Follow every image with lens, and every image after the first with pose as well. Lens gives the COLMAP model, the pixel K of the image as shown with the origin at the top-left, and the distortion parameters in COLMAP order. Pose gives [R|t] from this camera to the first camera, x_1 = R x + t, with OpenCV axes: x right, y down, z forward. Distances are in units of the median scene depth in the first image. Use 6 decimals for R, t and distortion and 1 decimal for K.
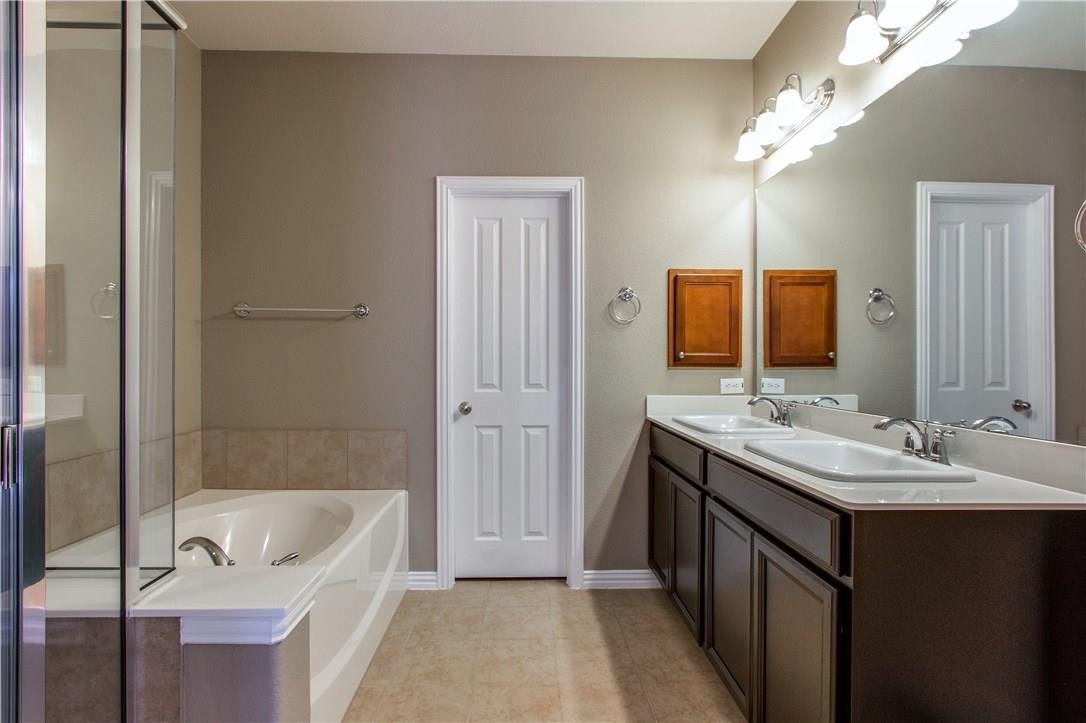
lens RADIAL K [[516.7, 0, 542.3], [0, 516.7, 363.2], [0, 0, 1]] dist [-0.014767, 0.000593]
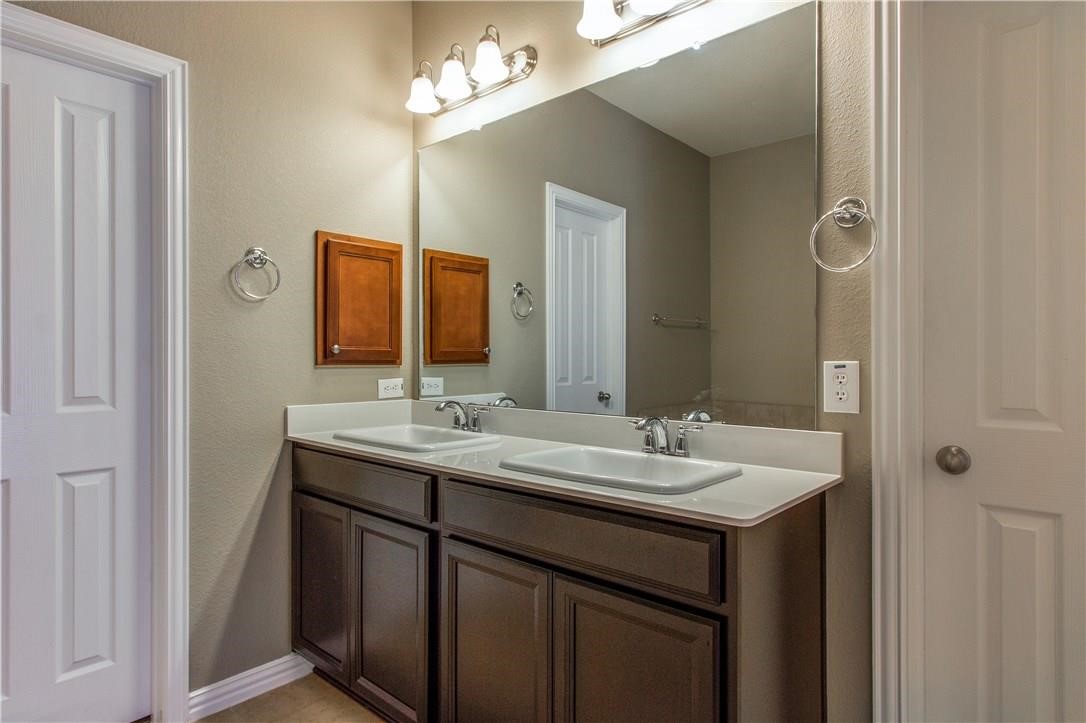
lens RADIAL K [[599.4, 0, 543.7], [0, 599.4, 357.2], [0, 0, 1]] dist [-0.003481, 0.003482]
pose [[0.698066, 0.001706, 0.716032, -0.136533], [-0.000411, 0.999998, -0.001982, -0.002330], [-0.716033, 0.001089, 0.698065, 0.183437]]
